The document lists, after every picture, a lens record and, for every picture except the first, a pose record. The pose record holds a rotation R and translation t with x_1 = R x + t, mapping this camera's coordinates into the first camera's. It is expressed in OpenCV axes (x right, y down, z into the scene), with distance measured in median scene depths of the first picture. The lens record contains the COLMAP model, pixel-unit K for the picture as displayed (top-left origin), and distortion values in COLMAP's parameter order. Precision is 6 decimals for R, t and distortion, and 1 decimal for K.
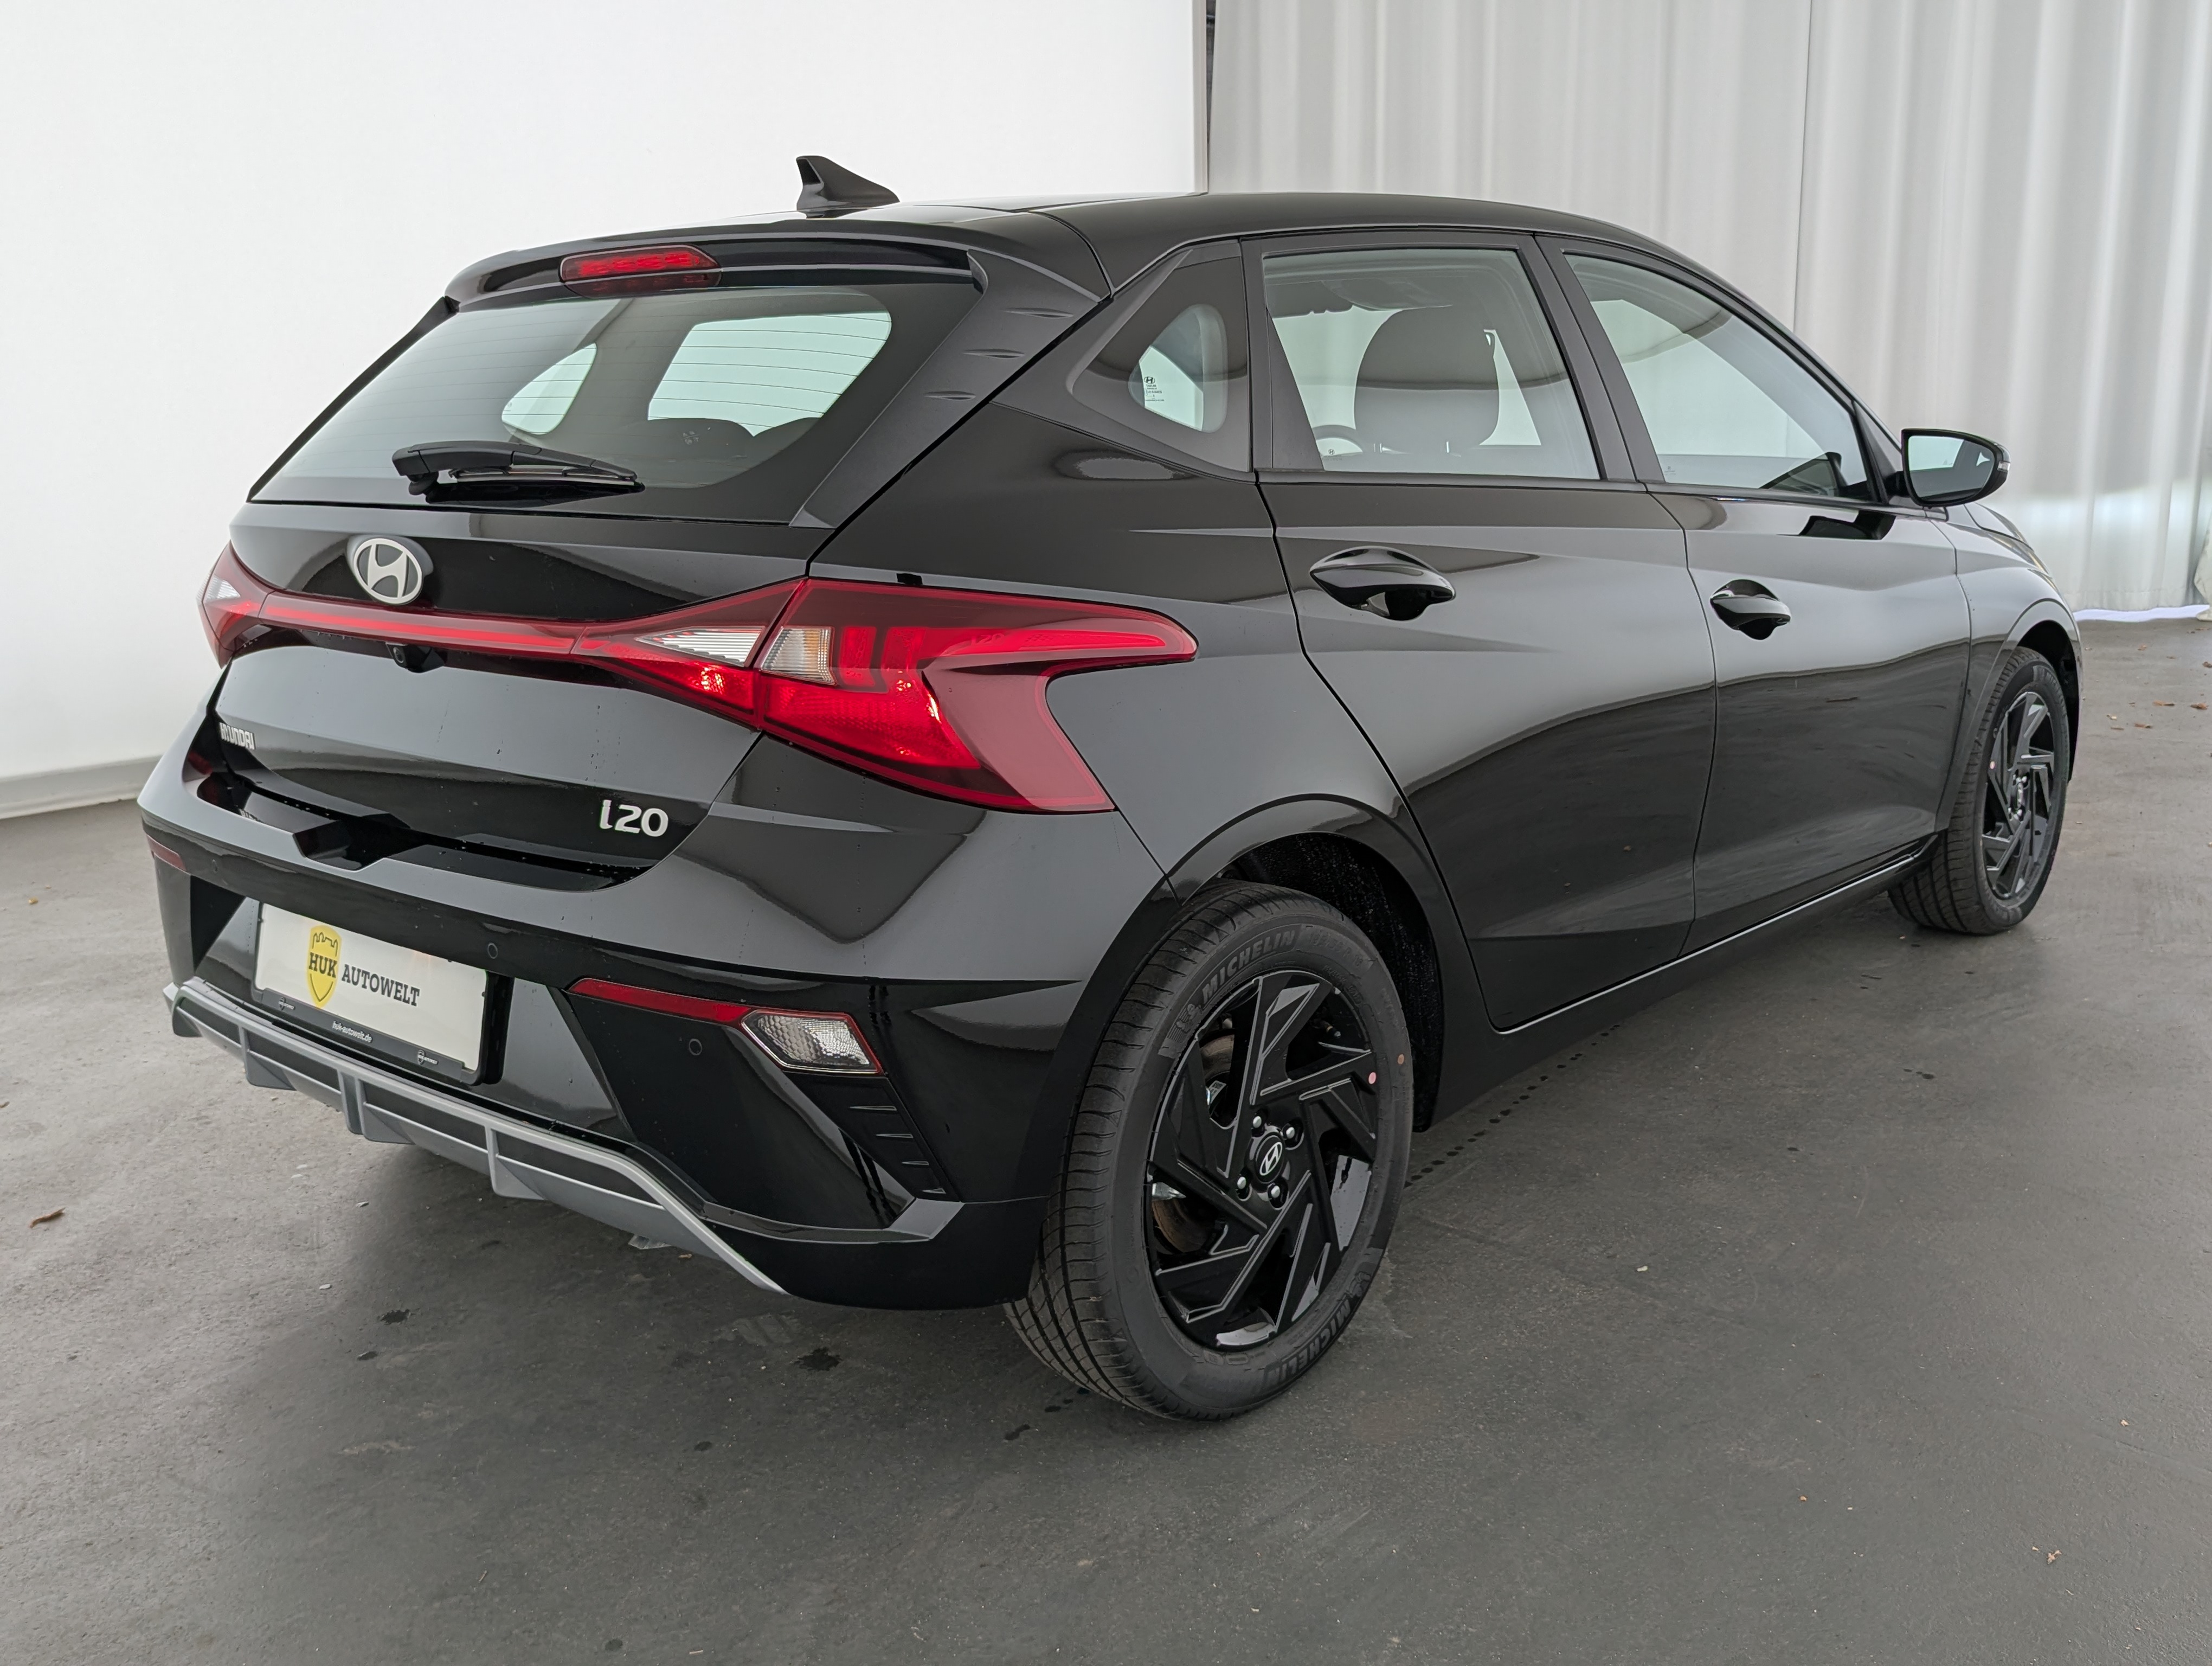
lens RADIAL K [[2000.4, 0, 1115.7], [0, 2000.4, 763.4], [0, 0, 1]] dist [0.055339, -0.048591]
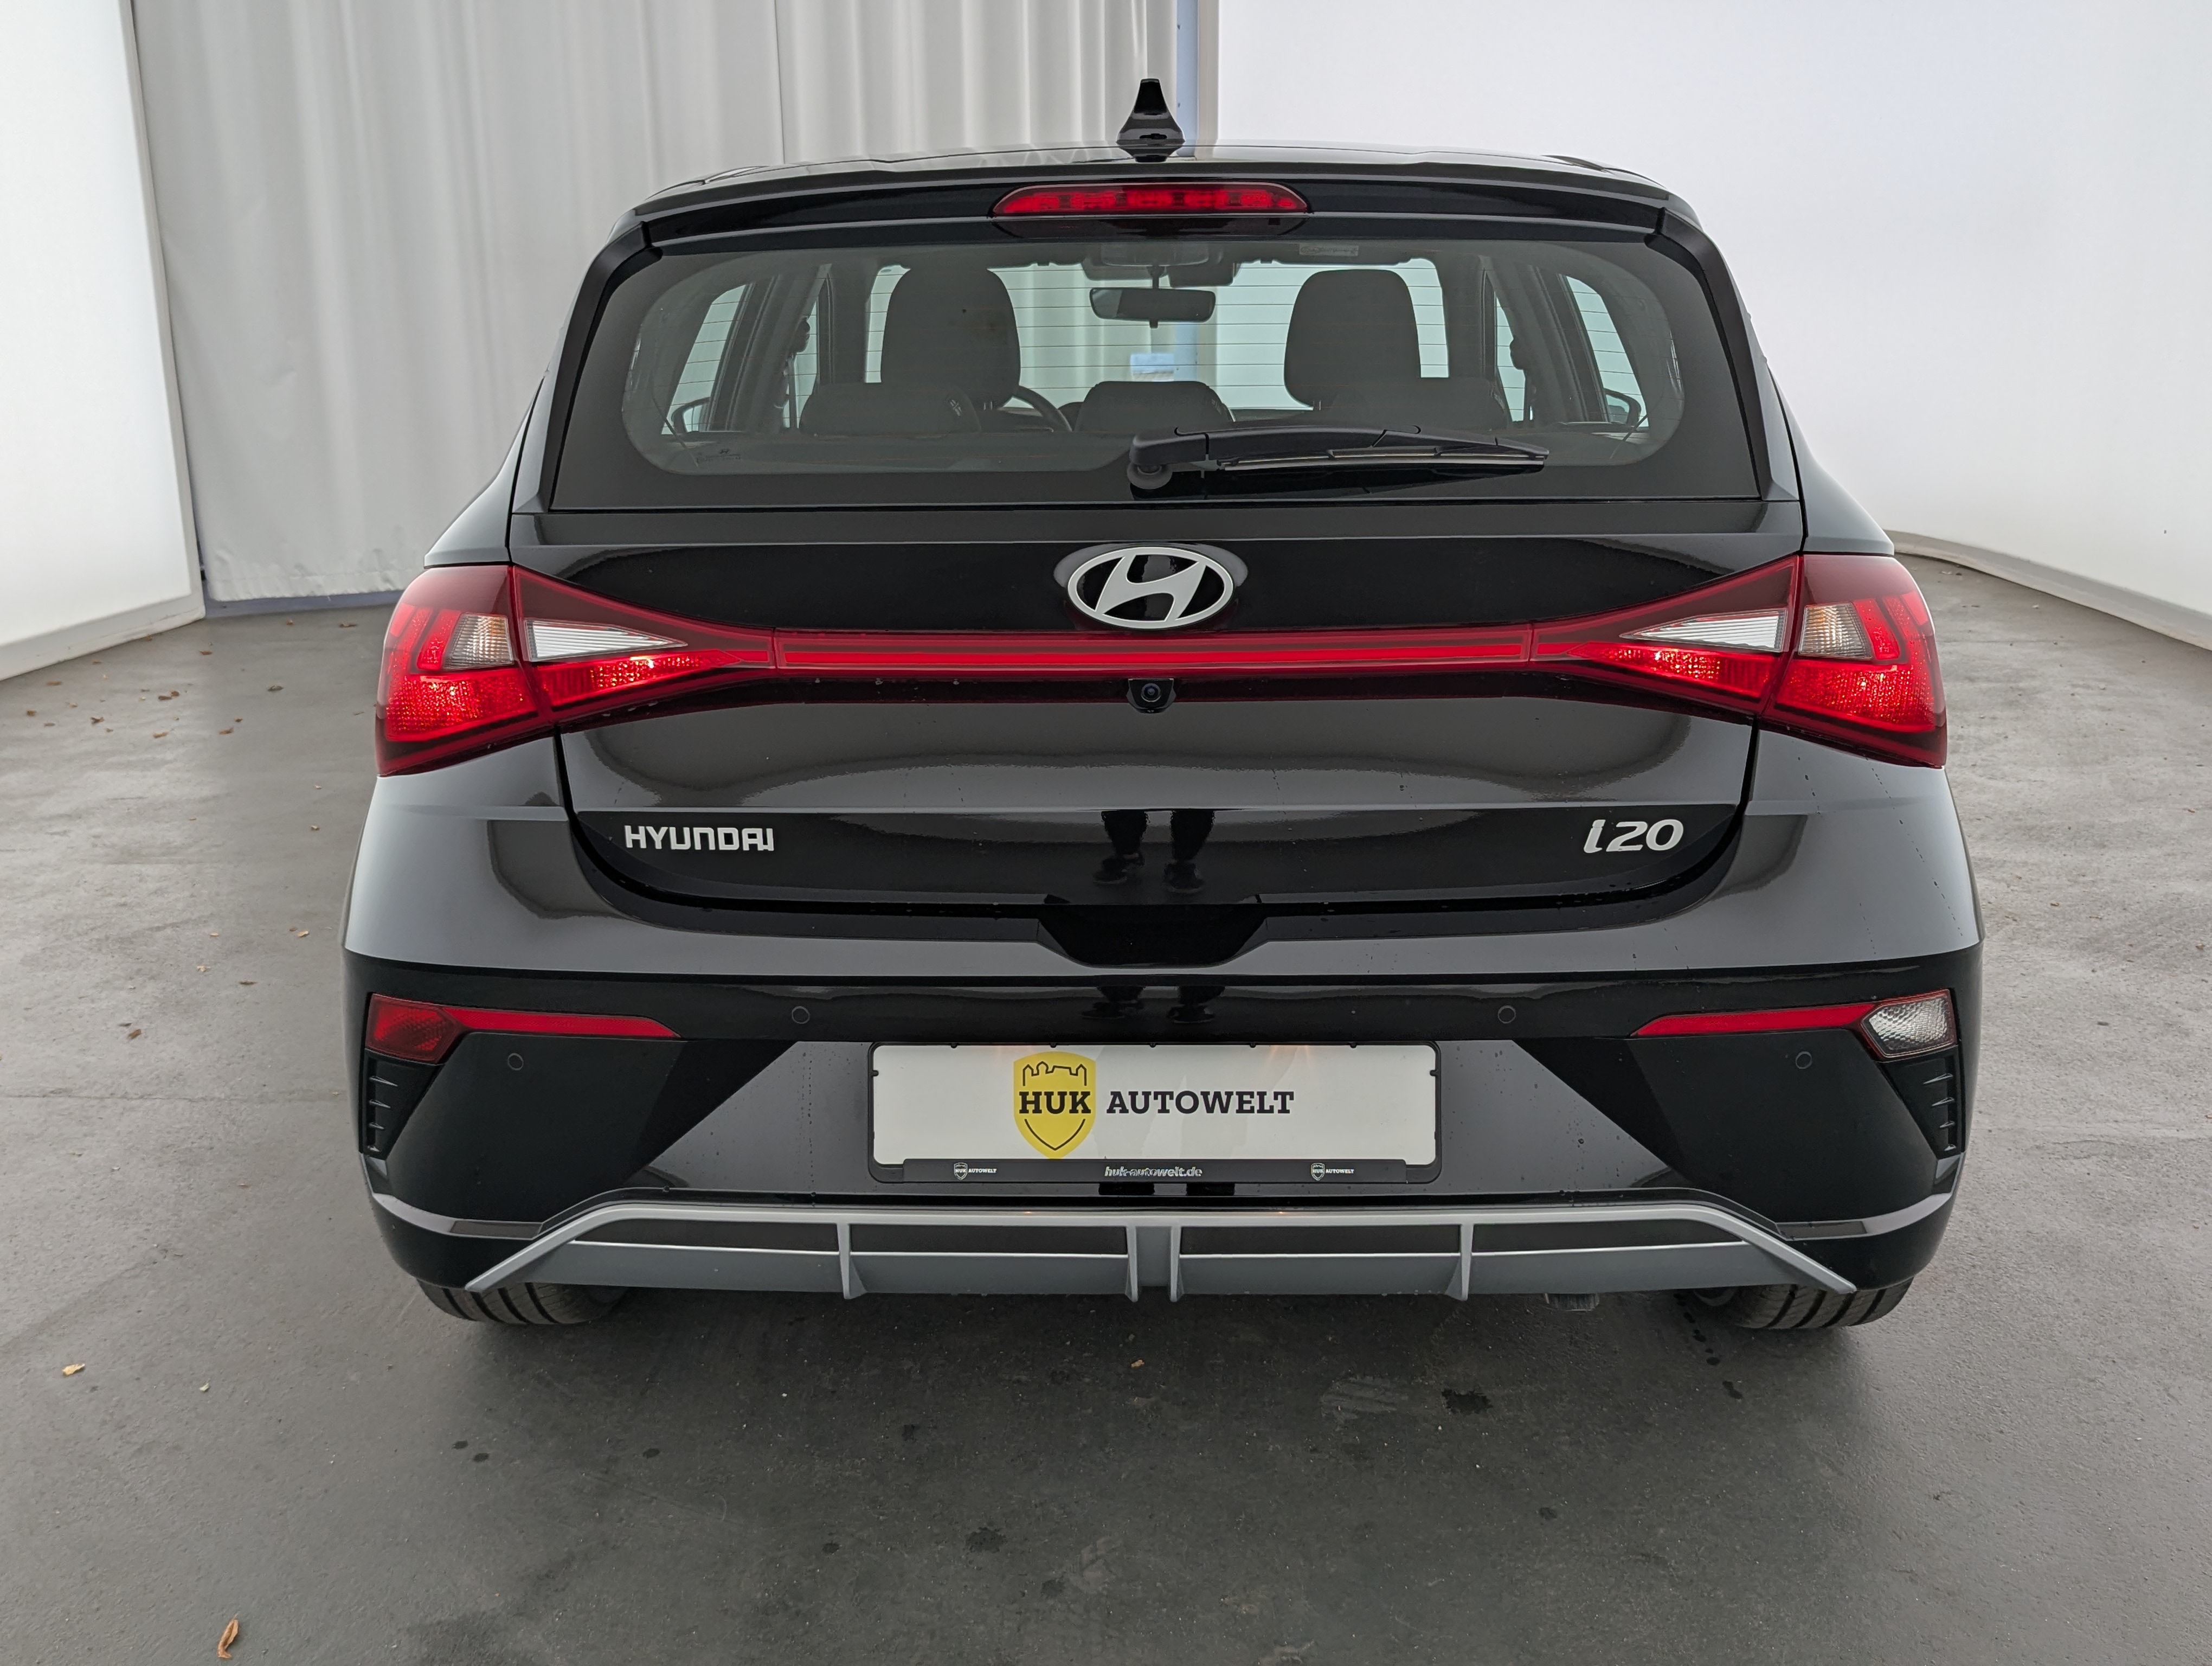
lens RADIAL K [[2000.4, 0, 1082.9], [0, 2000.4, 764.7], [0, 0, 1]] dist [0.055339, -0.048591]
pose [[0.765971, -0.125633, 0.630480, -0.898909], [0.113263, 0.991751, 0.060018, -0.077848], [-0.632819, 0.025438, 0.773882, 0.412491]]
